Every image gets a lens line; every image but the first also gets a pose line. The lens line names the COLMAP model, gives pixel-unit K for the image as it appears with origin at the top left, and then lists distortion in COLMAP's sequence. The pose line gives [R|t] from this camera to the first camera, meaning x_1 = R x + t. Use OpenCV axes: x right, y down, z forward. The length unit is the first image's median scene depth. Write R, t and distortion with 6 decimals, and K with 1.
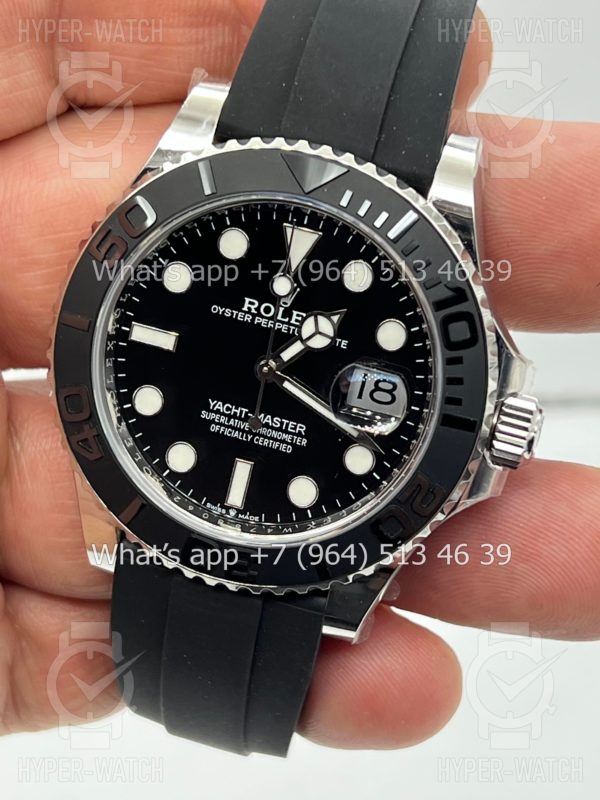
lens RADIAL K [[1785.8, 0, 300.0], [0, 1785.8, 400.0], [0, 0, 1]] dist [0.290624, -0.382319]
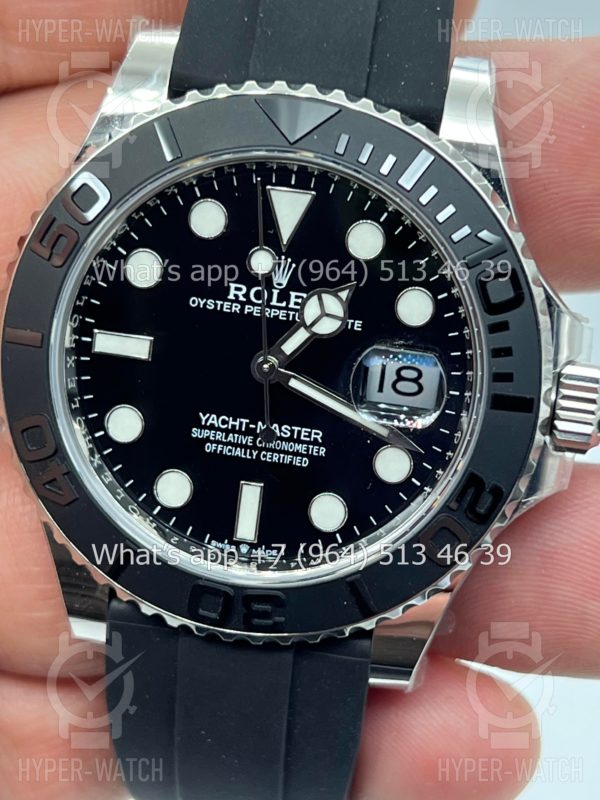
lens RADIAL K [[1785.8, 0, 300.0], [0, 1785.8, 400.0], [0, 0, 1]] dist [0.290624, -0.382319]
pose [[0.992203, -0.117221, 0.042327, -0.039610], [0.118516, 0.992513, -0.029514, 0.023272], [-0.038550, 0.034300, 0.998668, 0.187677]]
